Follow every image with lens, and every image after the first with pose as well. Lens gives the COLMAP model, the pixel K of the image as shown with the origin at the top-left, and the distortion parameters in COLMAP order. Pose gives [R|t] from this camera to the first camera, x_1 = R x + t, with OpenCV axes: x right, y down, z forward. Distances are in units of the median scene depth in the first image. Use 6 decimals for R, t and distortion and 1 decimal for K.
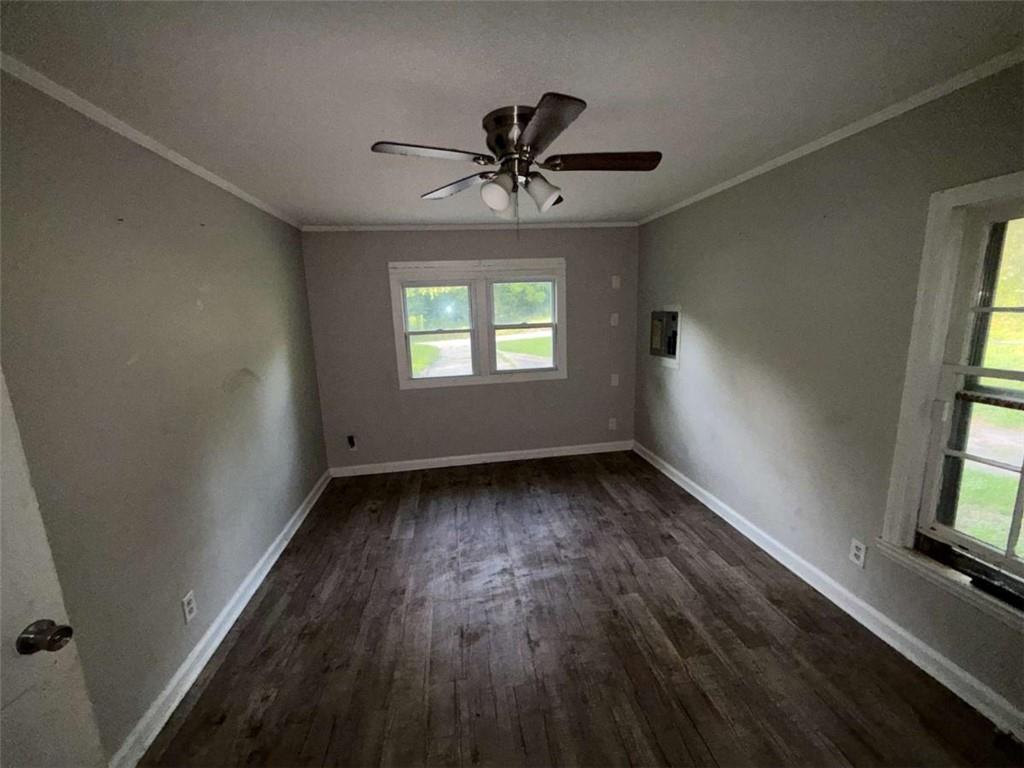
lens RADIAL K [[409.2, 0, 512.0], [0, 409.2, 384.0], [0, 0, 1]] dist [0.001790, 0.000470]
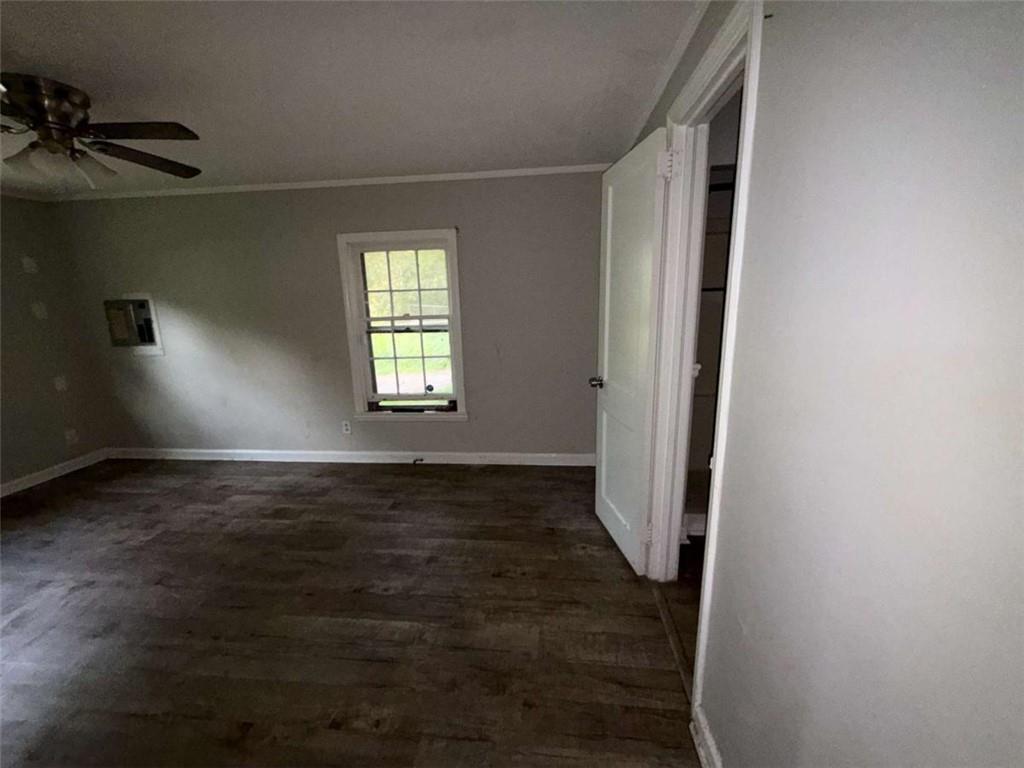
lens RADIAL K [[409.2, 0, 512.0], [0, 409.2, 384.0], [0, 0, 1]] dist [0.001790, 0.000470]
pose [[0.252546, -0.180351, 0.950628, -0.605064], [0.198332, 0.971263, 0.131576, 0.121864], [-0.947040, 0.155310, 0.281058, -0.210566]]
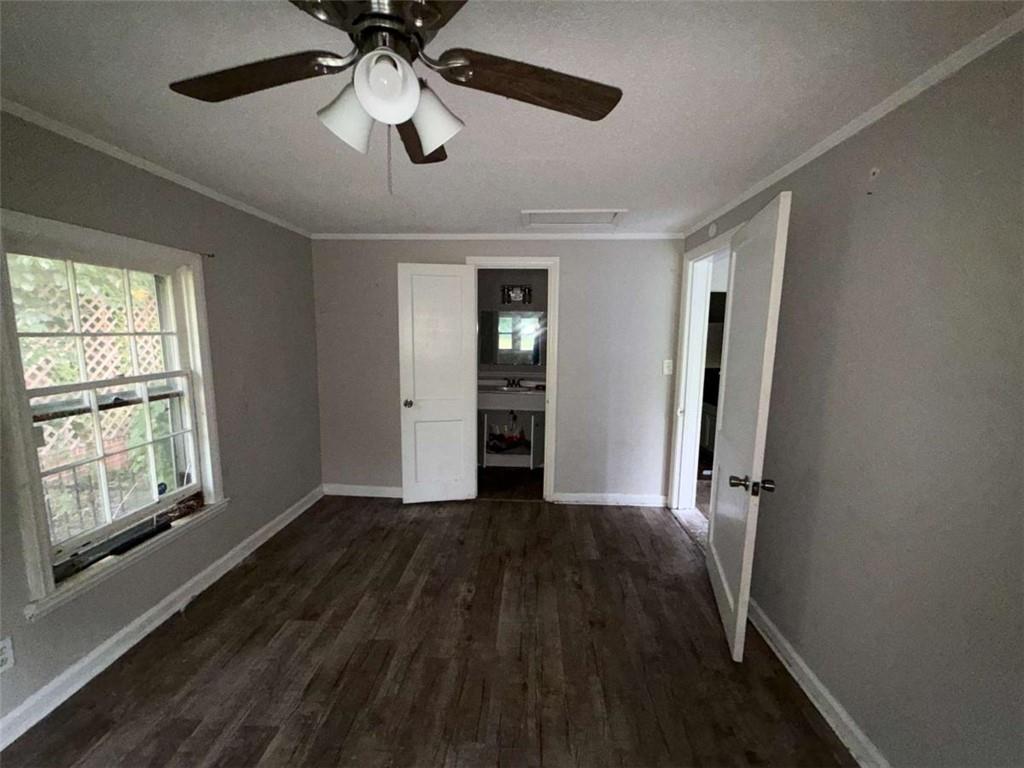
lens RADIAL K [[409.2, 0, 512.0], [0, 409.2, 384.0], [0, 0, 1]] dist [0.001790, 0.000470]
pose [[-0.977574, -0.000203, 0.210591, -0.206544], [0.064922, 0.951003, 0.302288, -0.210489], [-0.200334, 0.309181, -0.929663, 1.246801]]
